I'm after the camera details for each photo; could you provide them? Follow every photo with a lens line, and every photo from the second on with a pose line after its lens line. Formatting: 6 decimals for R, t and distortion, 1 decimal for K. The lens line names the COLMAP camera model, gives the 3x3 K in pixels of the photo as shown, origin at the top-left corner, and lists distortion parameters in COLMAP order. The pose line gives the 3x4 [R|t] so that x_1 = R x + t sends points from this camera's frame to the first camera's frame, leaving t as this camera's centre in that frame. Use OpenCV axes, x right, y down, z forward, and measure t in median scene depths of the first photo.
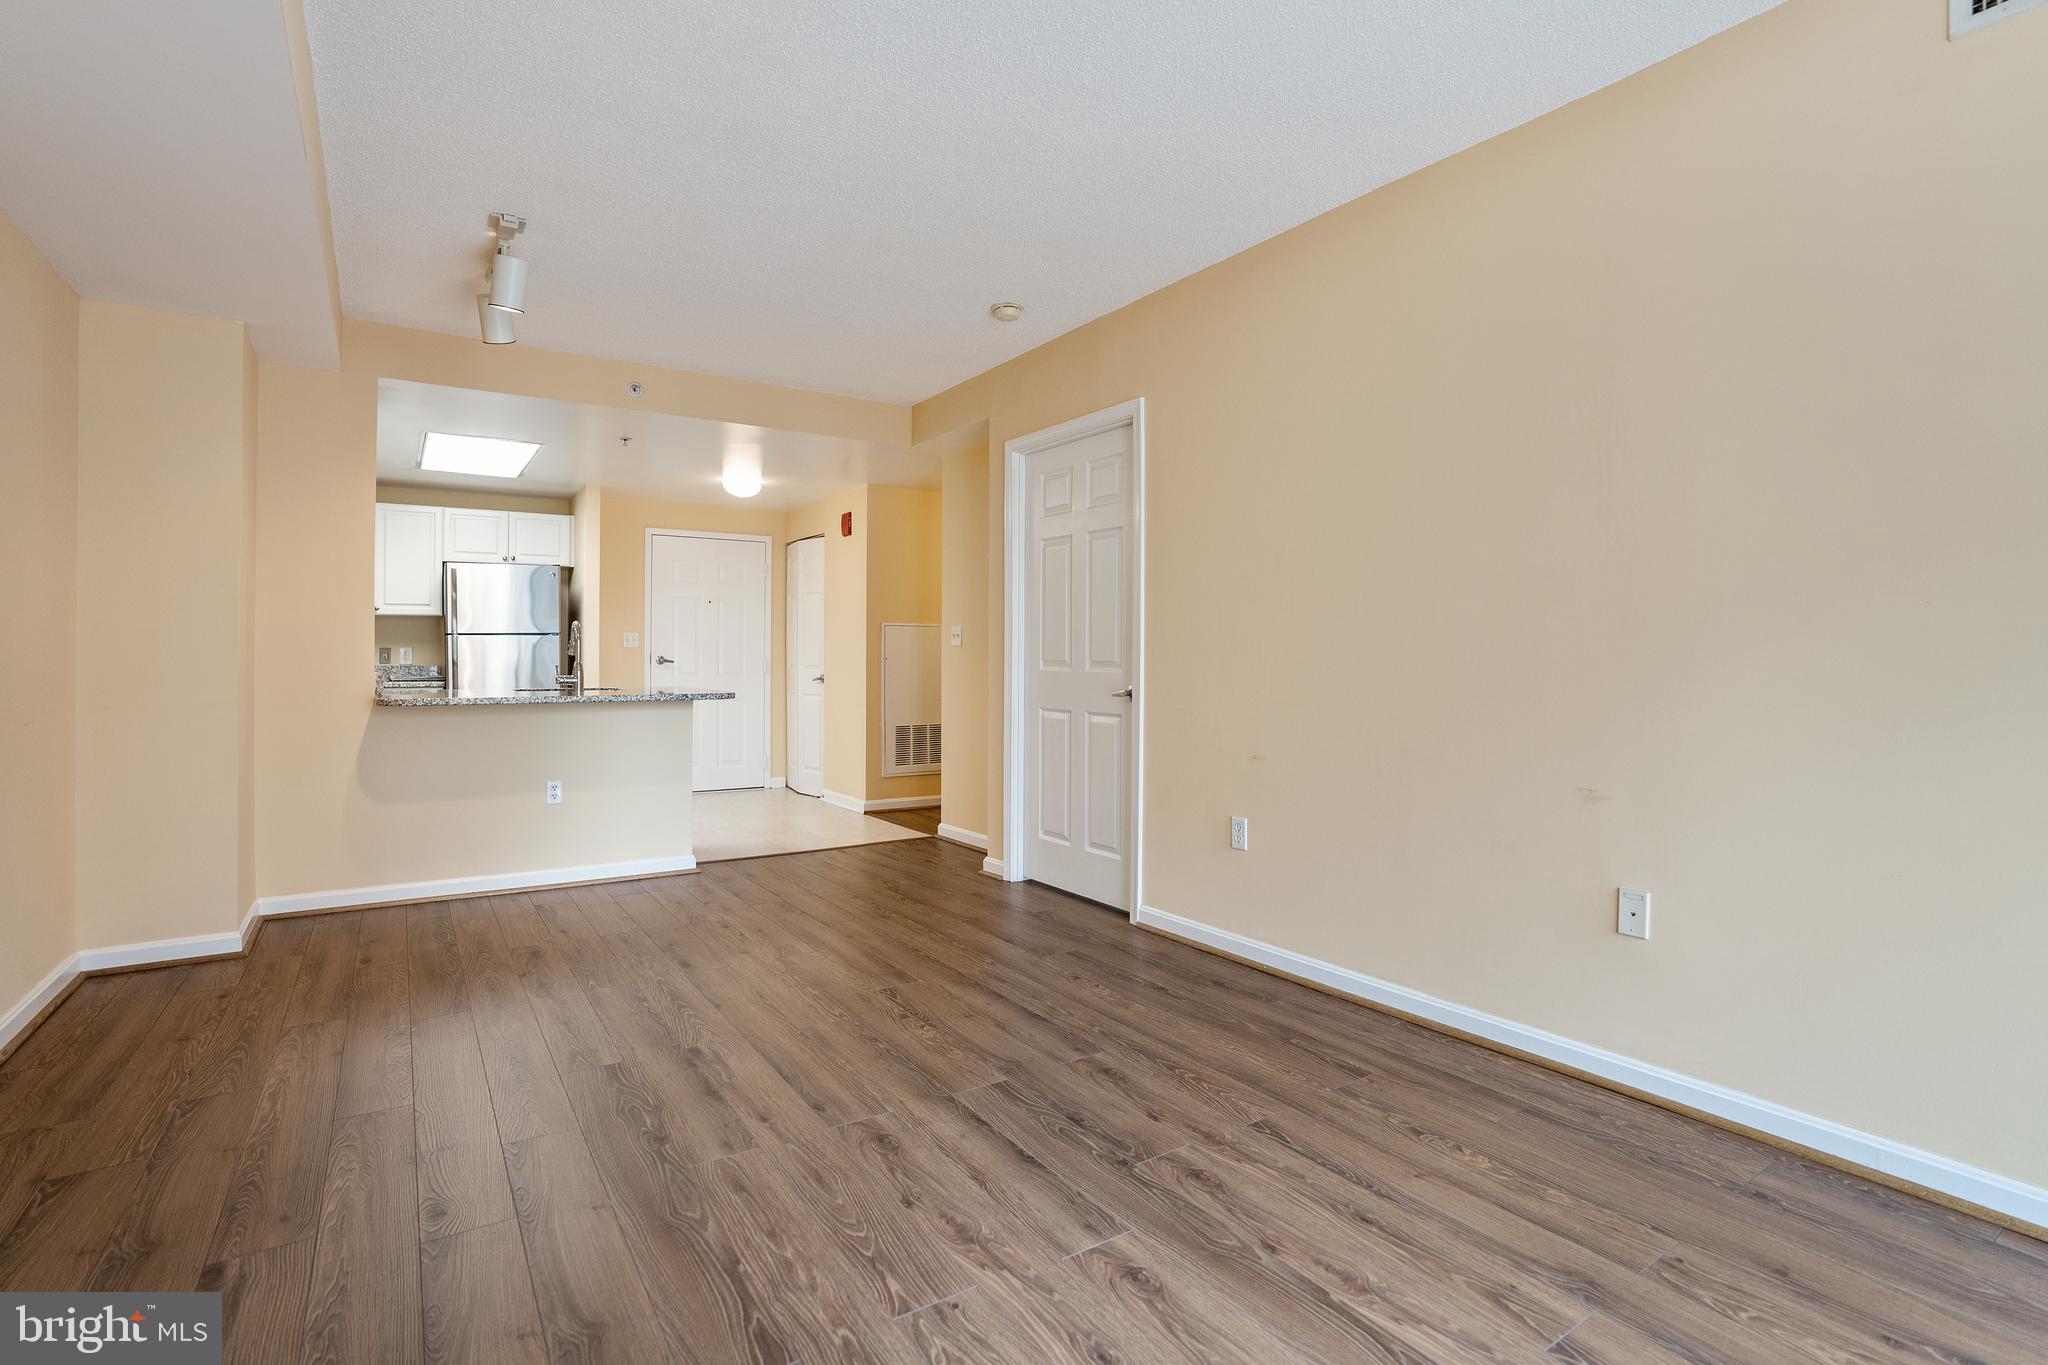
lens RADIAL K [[969.9, 0, 1009.6], [0, 969.9, 645.9], [0, 0, 1]] dist [-0.047368, 0.016752]
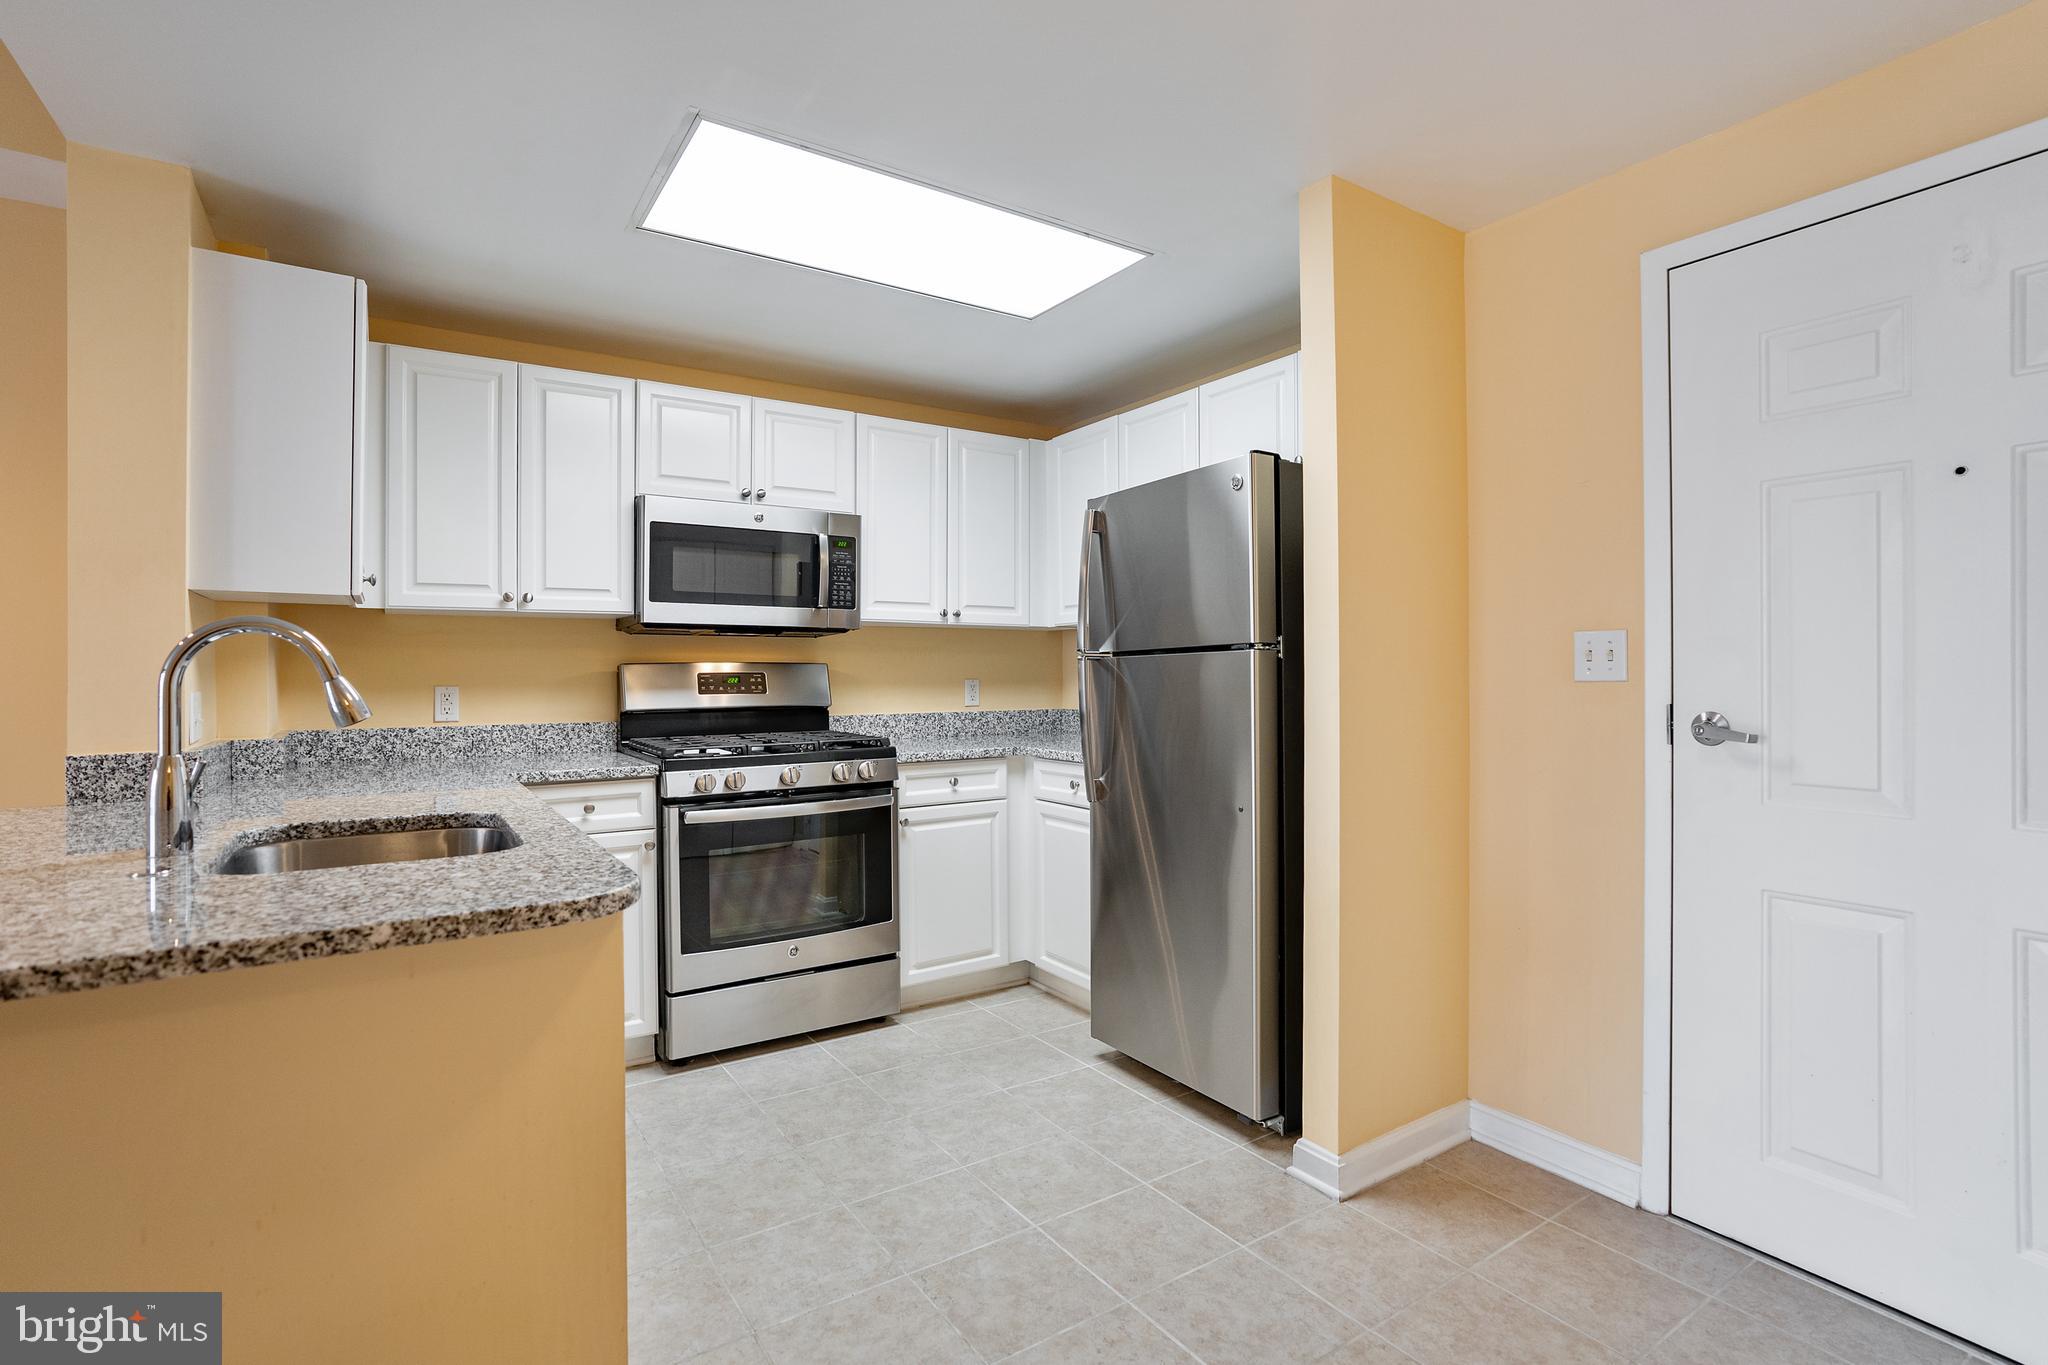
lens RADIAL K [[969.9, 0, 1058.4], [0, 969.9, 678.8], [0, 0, 1]] dist [-0.047368, 0.016752]
pose [[0.018230, 0.003064, -0.999829, -0.254832], [0.014147, 0.999894, 0.003322, -0.005073], [0.999734, -0.014205, 0.018184, 2.025076]]
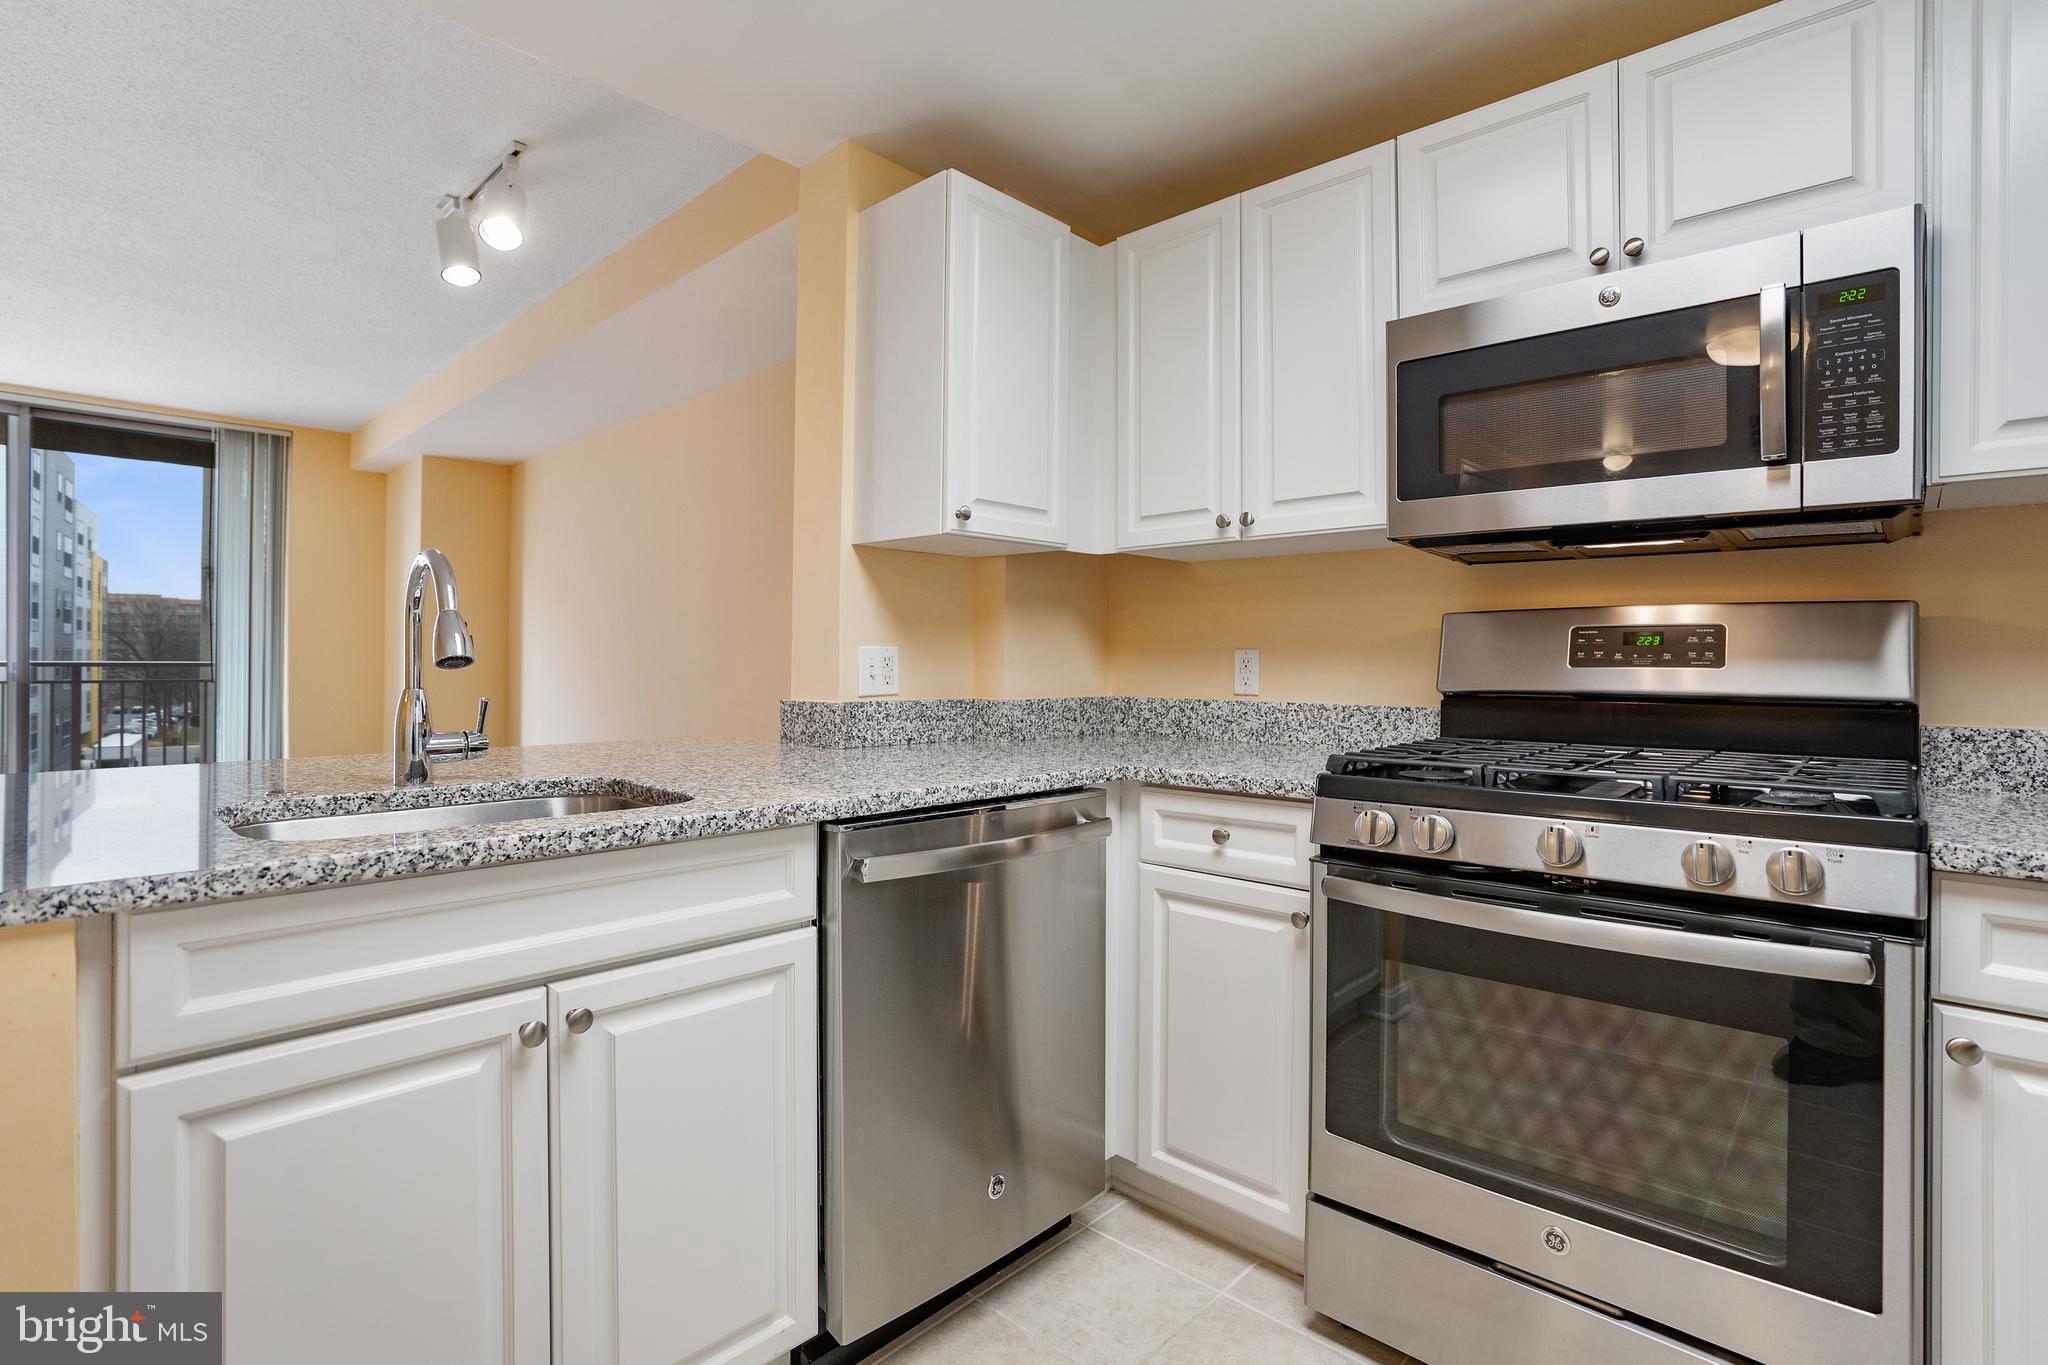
lens RADIAL K [[969.9, 0, 994.6], [0, 969.9, 665.8], [0, 0, 1]] dist [-0.047368, 0.016752]
pose [[-0.978503, -0.006587, -0.206128, -0.905993], [-0.005590, 0.999970, -0.005418, 0.015806], [0.206158, -0.004149, -0.978510, 2.133350]]
